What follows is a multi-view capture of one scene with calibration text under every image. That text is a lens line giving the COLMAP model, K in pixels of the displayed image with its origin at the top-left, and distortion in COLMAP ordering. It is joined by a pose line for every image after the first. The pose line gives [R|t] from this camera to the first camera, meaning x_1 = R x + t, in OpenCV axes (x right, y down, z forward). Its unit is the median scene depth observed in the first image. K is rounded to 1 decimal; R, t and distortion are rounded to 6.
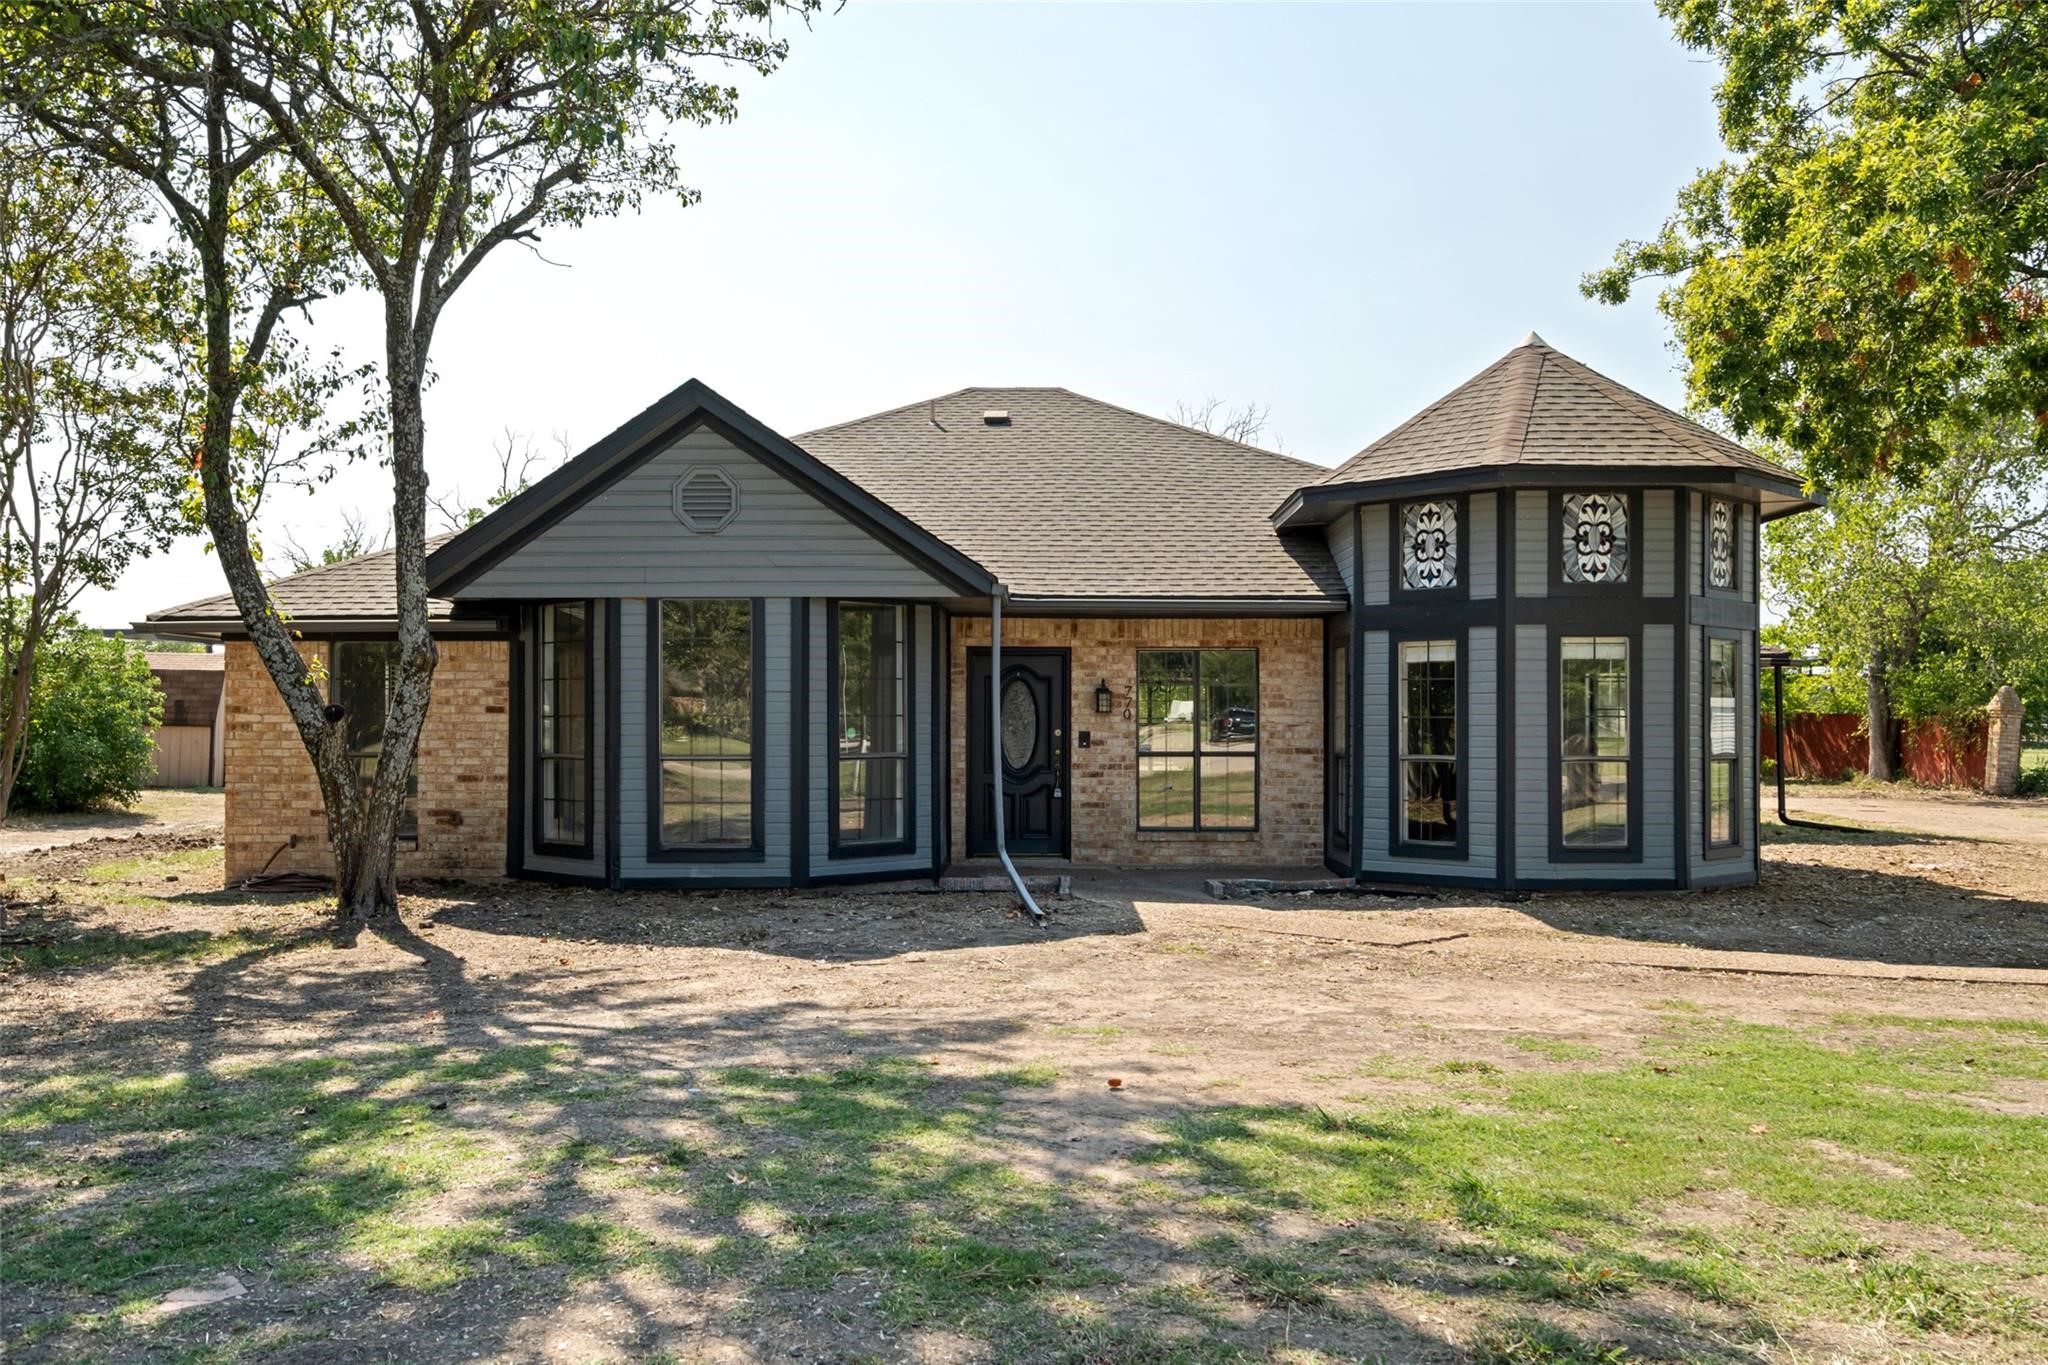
lens RADIAL K [[1782.9, 0, 1024.0], [0, 1782.9, 693.8], [0, 0, 1]] dist [0.026029, 0.000210]
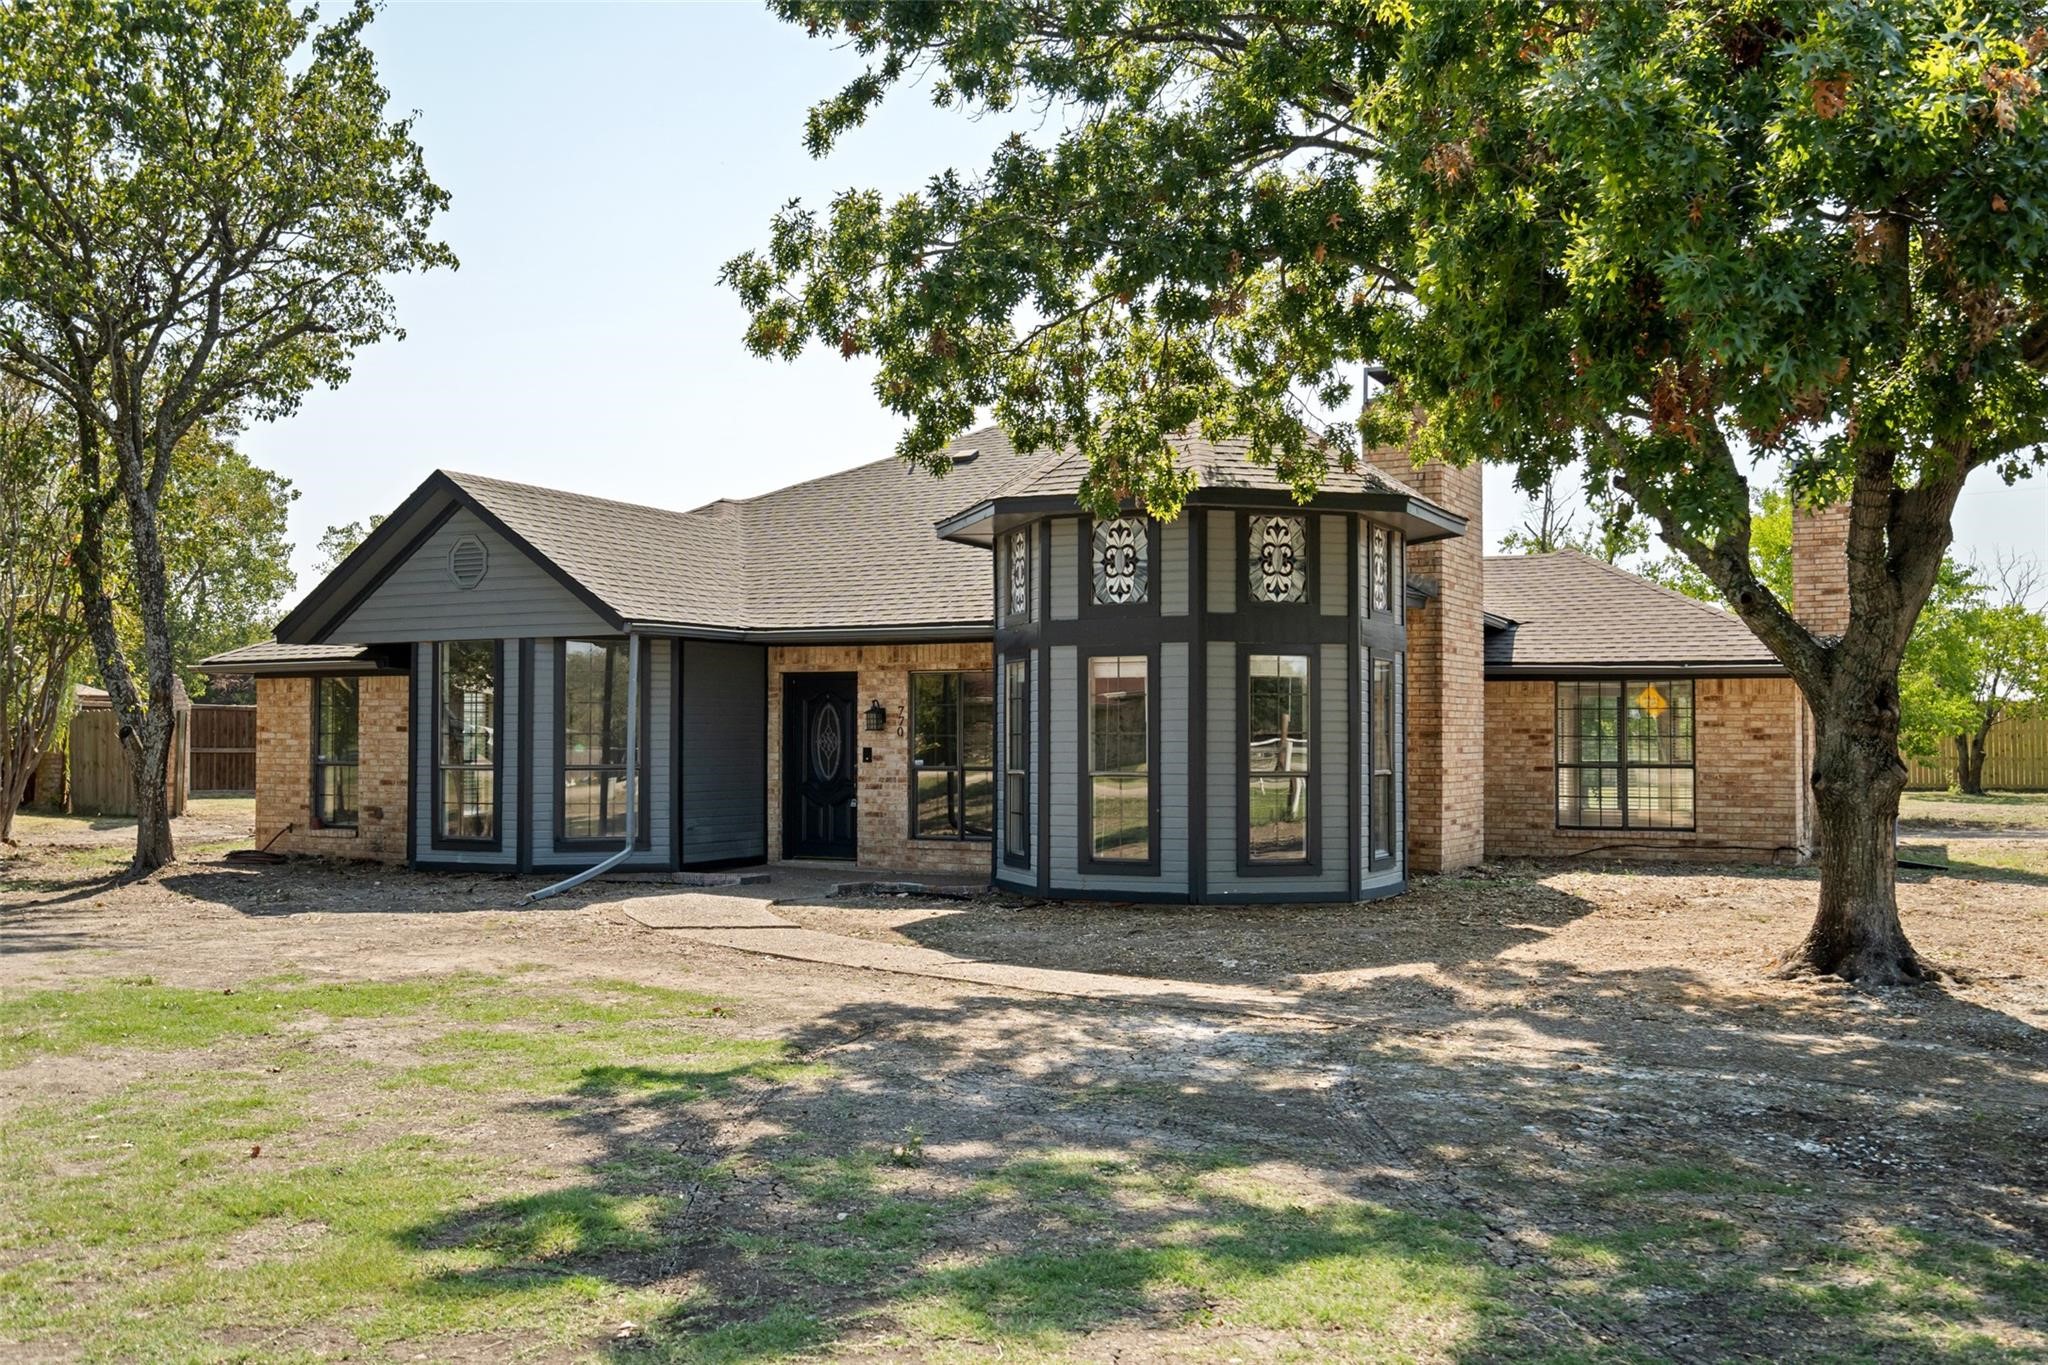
lens RADIAL K [[1866.7, 0, 1024.4], [0, 1866.7, 681.8], [0, 0, 1]] dist [-0.078362, 0.000000]
pose [[0.896465, -0.014597, -0.442875, 0.651334], [0.007349, 0.999810, -0.018076, 0.001981], [0.443054, 0.012950, 0.896401, 0.004863]]
